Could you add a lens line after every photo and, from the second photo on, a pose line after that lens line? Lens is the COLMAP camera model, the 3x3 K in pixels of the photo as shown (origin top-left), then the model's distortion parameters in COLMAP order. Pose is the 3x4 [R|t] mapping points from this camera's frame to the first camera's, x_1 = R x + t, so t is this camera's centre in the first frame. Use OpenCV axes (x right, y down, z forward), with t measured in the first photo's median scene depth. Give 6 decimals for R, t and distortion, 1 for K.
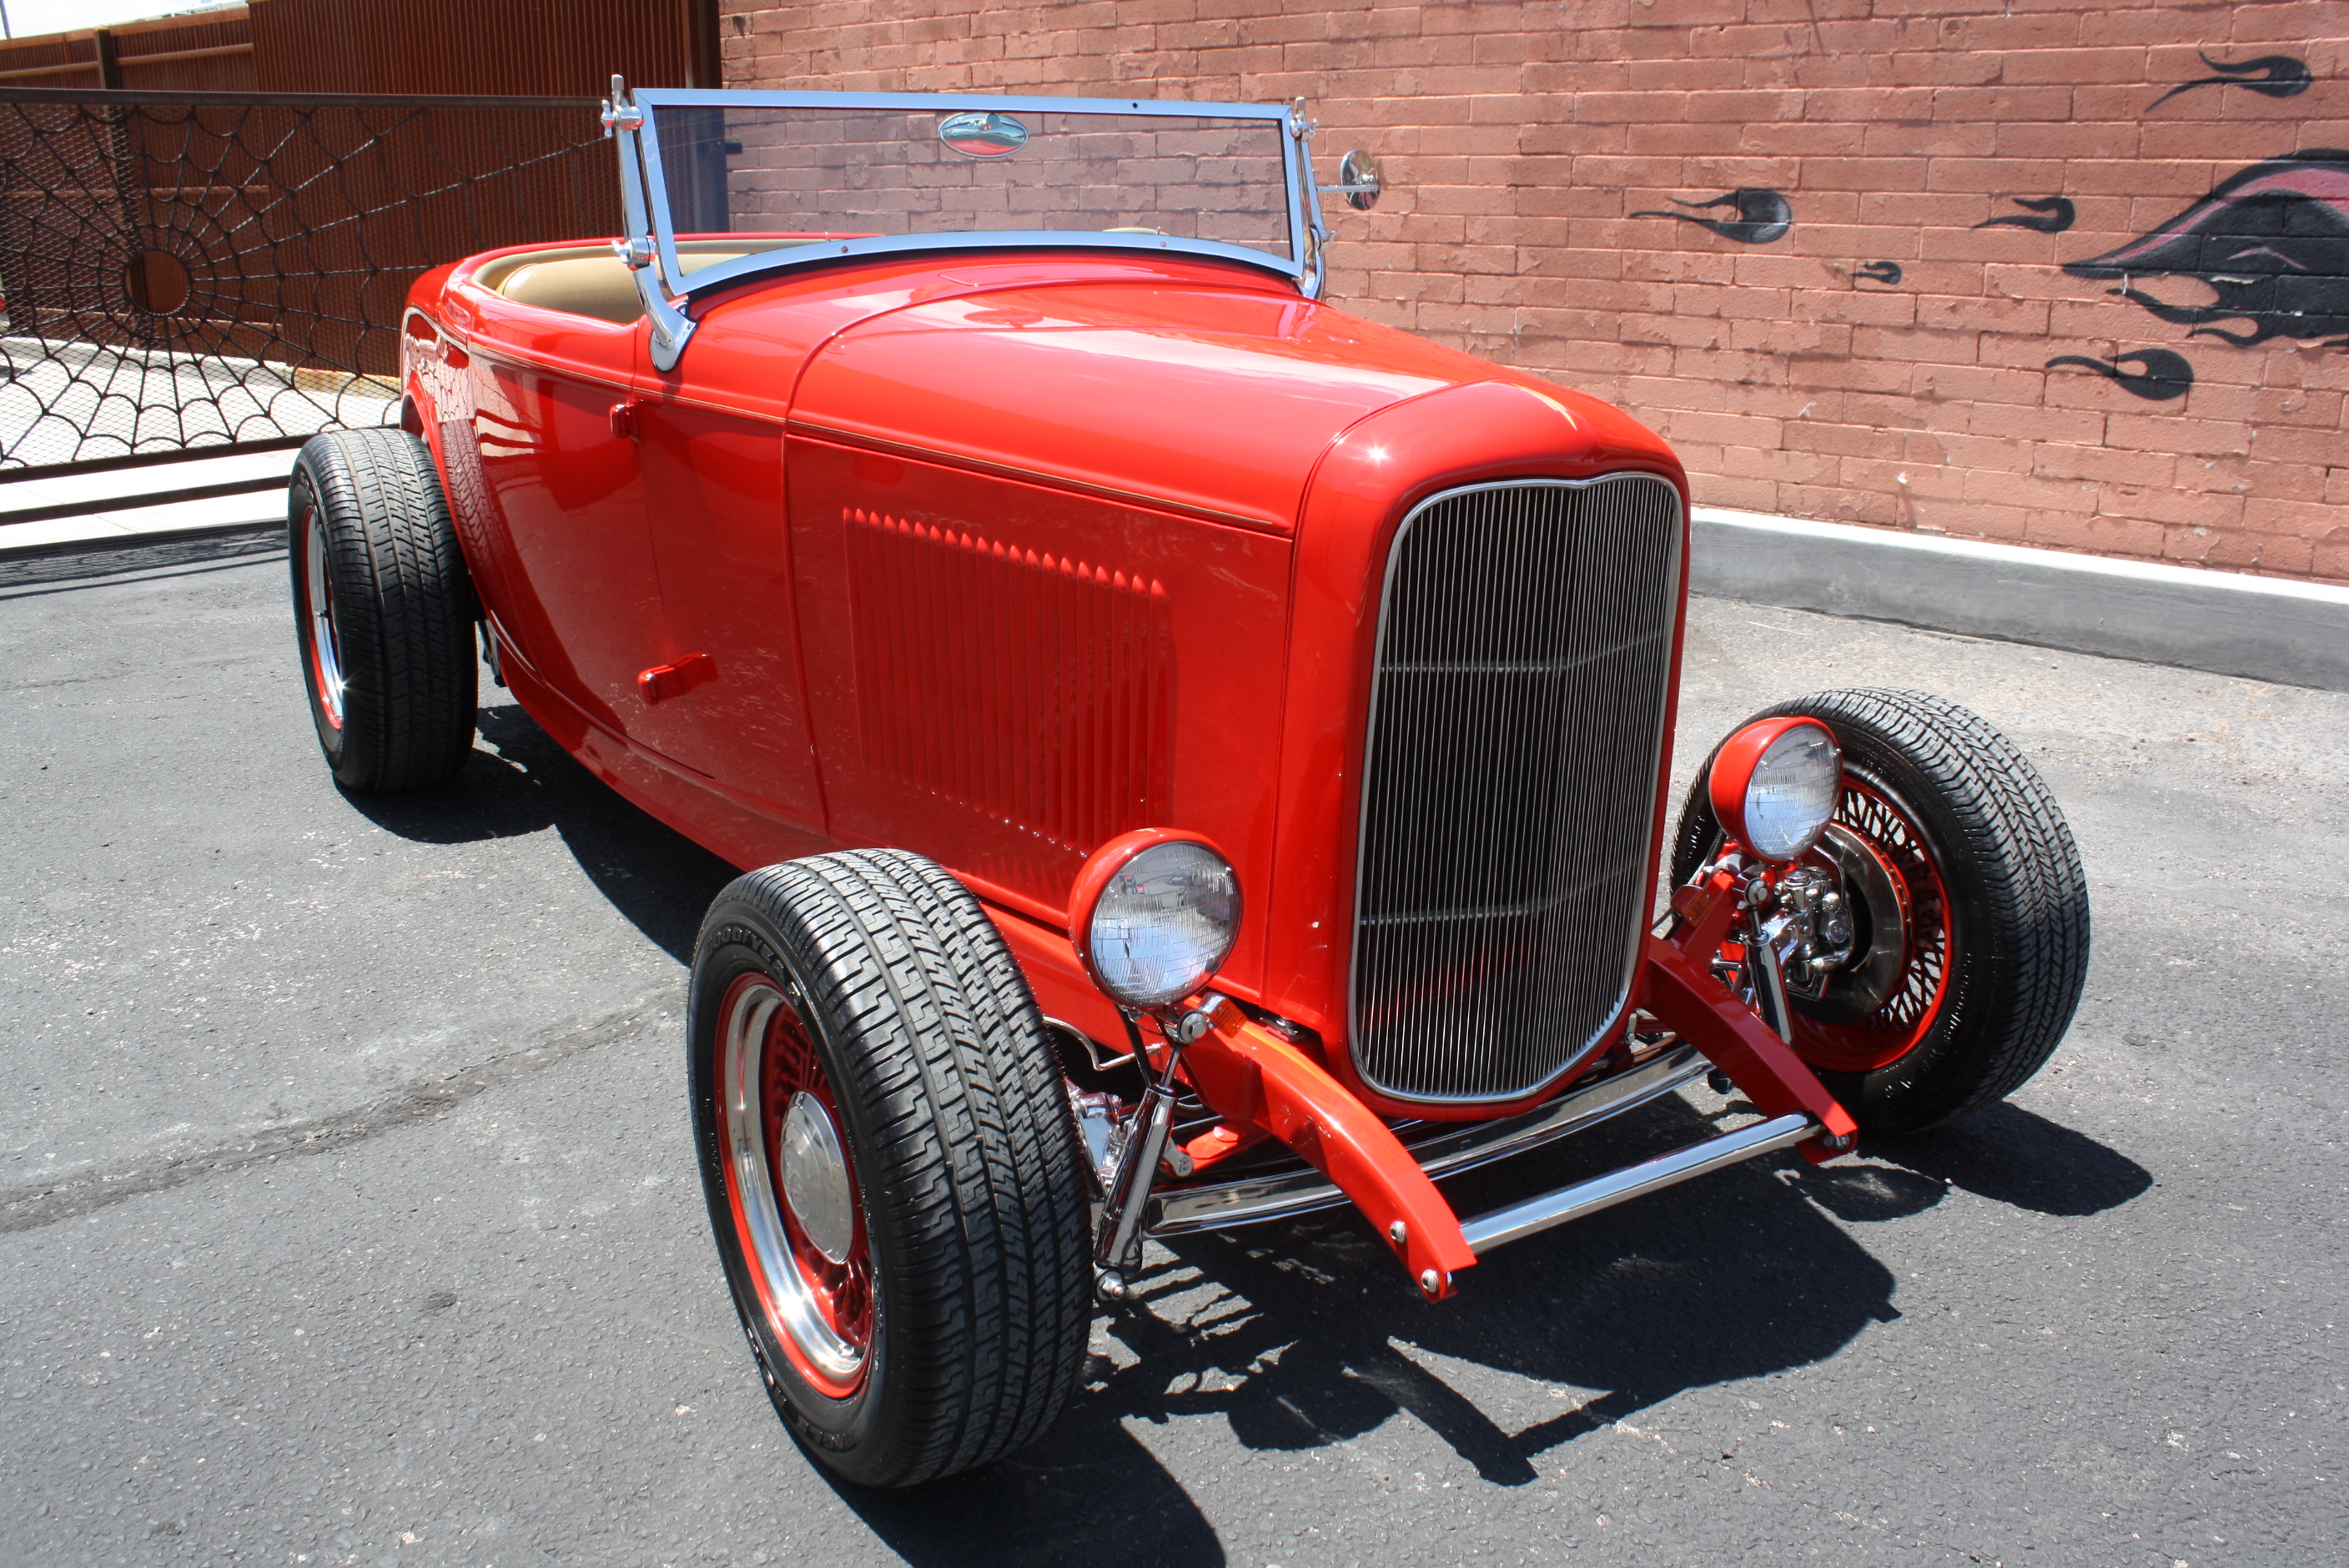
lens RADIAL K [[1993.0, 0, 1174.5], [0, 1993.0, 784.0], [0, 0, 1]] dist [-0.169622, 0.148404]
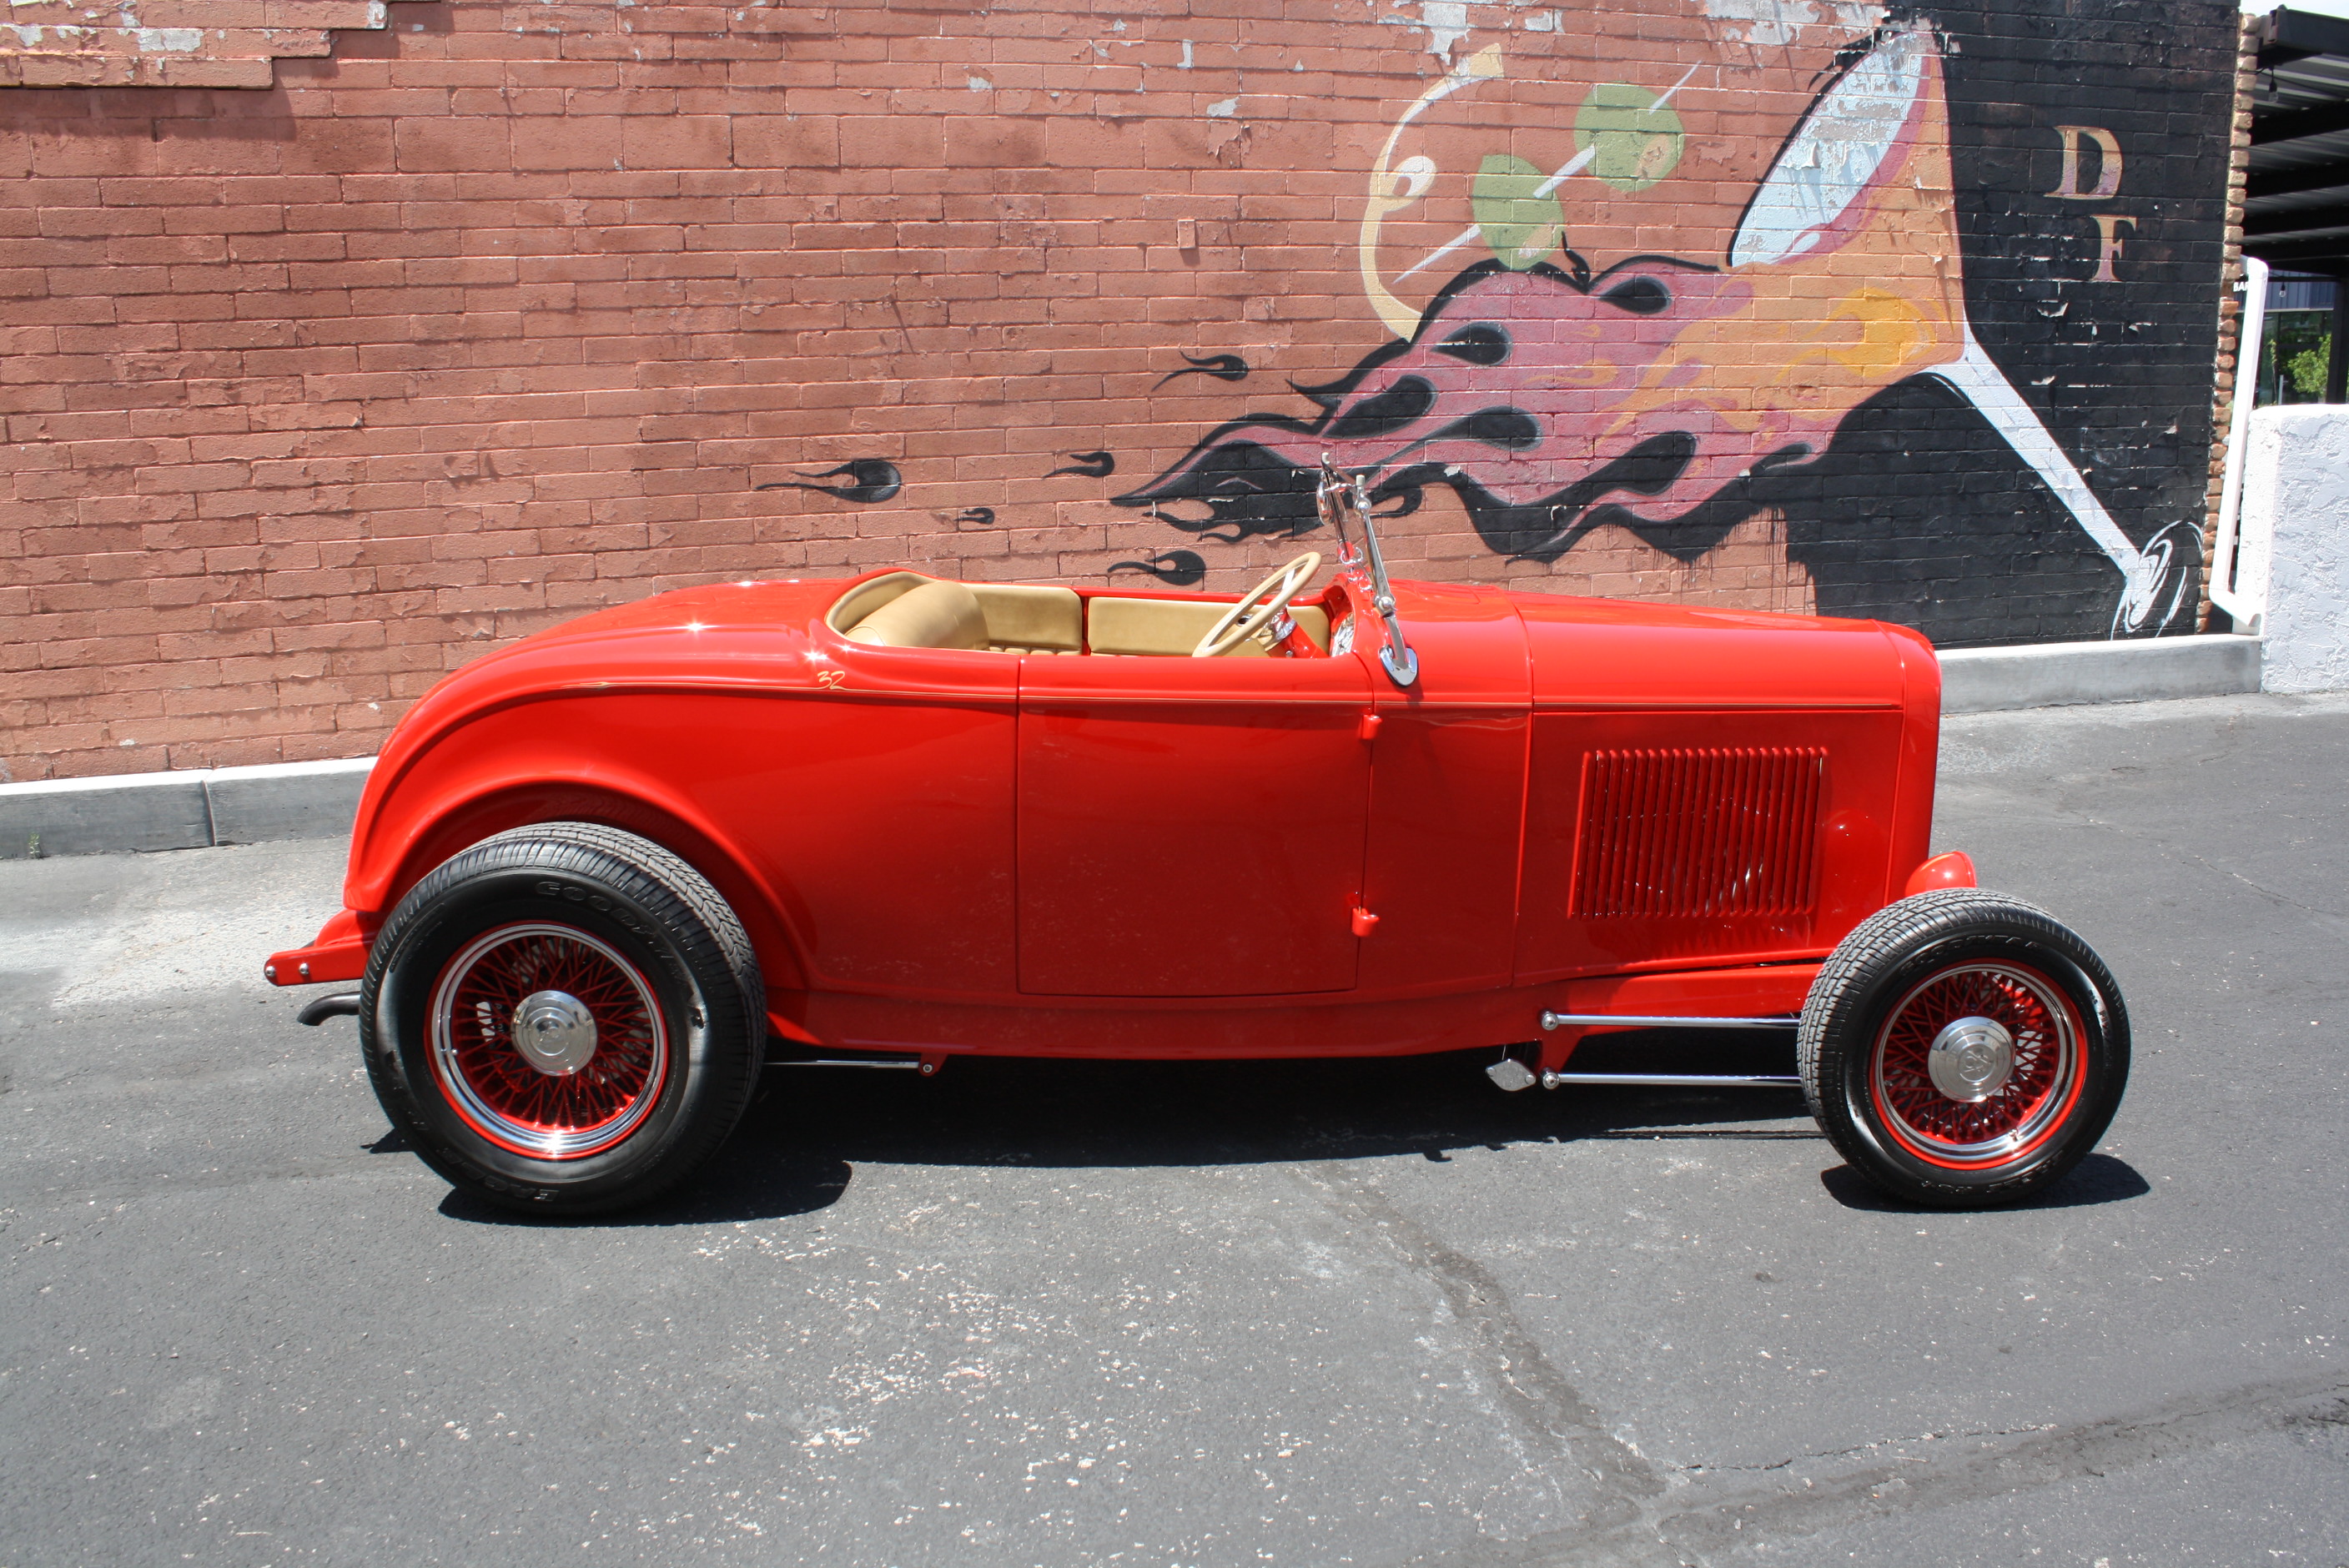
lens RADIAL K [[1982.4, 0, 1191.1], [0, 1982.4, 795.3], [0, 0, 1]] dist [-0.168511, 0.149706]
pose [[0.546581, -0.188170, 0.815991, -0.708462], [0.260894, 0.964194, 0.047590, -0.115252], [-0.795729, 0.186876, 0.576102, 0.167710]]
